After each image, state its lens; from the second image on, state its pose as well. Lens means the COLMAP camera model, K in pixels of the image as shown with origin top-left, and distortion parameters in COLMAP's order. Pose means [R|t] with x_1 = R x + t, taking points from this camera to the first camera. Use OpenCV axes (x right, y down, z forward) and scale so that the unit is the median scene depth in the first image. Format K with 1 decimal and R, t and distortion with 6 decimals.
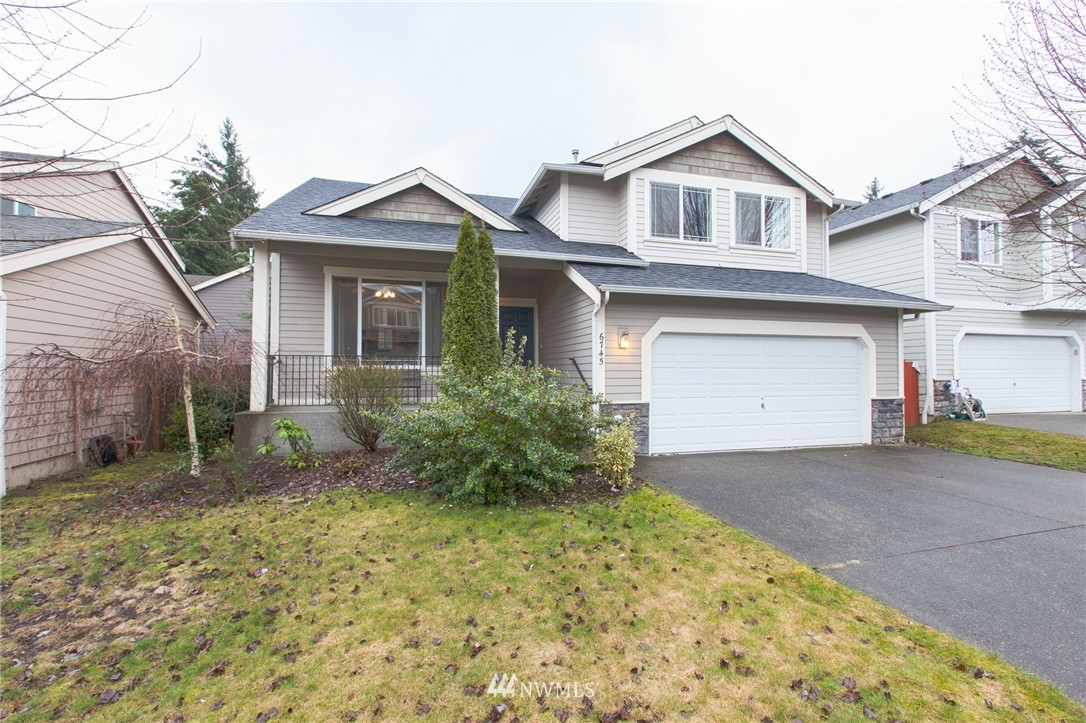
lens RADIAL K [[479.0, 0, 540.5], [0, 479.0, 361.5], [0, 0, 1]] dist [0.002003, -0.000073]
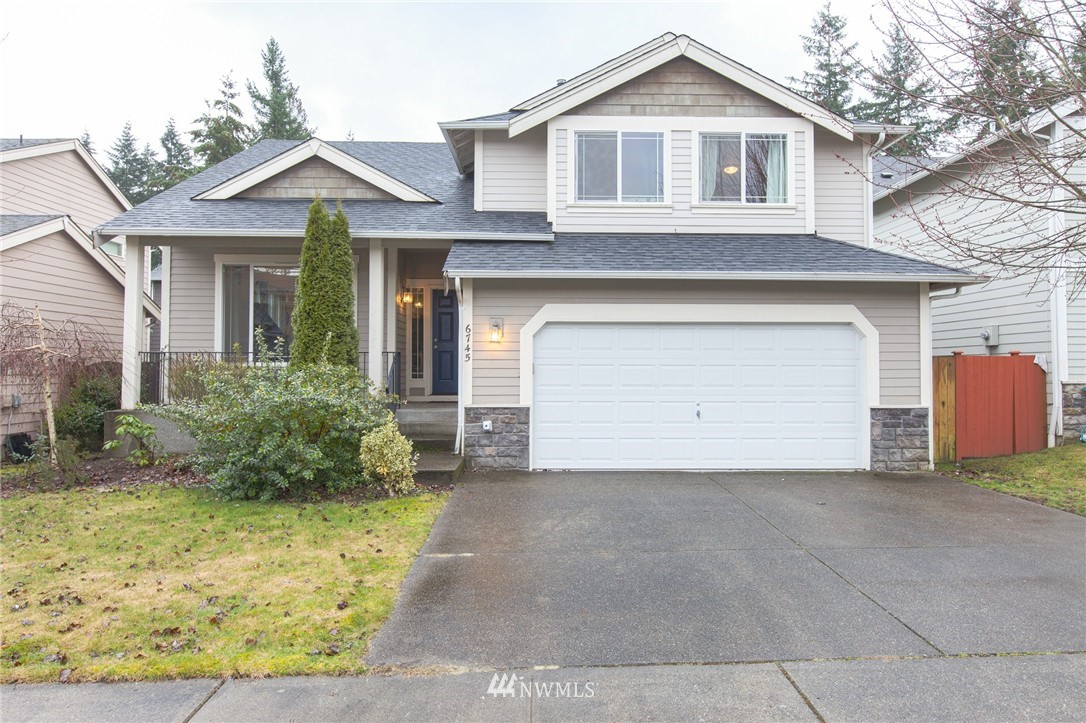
lens RADIAL K [[729.0, 0, 545.0], [0, 729.0, 351.8], [0, 0, 1]] dist [0.000607, -0.003516]
pose [[0.969688, -0.005023, -0.244294, 0.477270], [0.004041, 0.999982, -0.004519, -0.003389], [0.244312, 0.003395, 0.969691, -0.189214]]
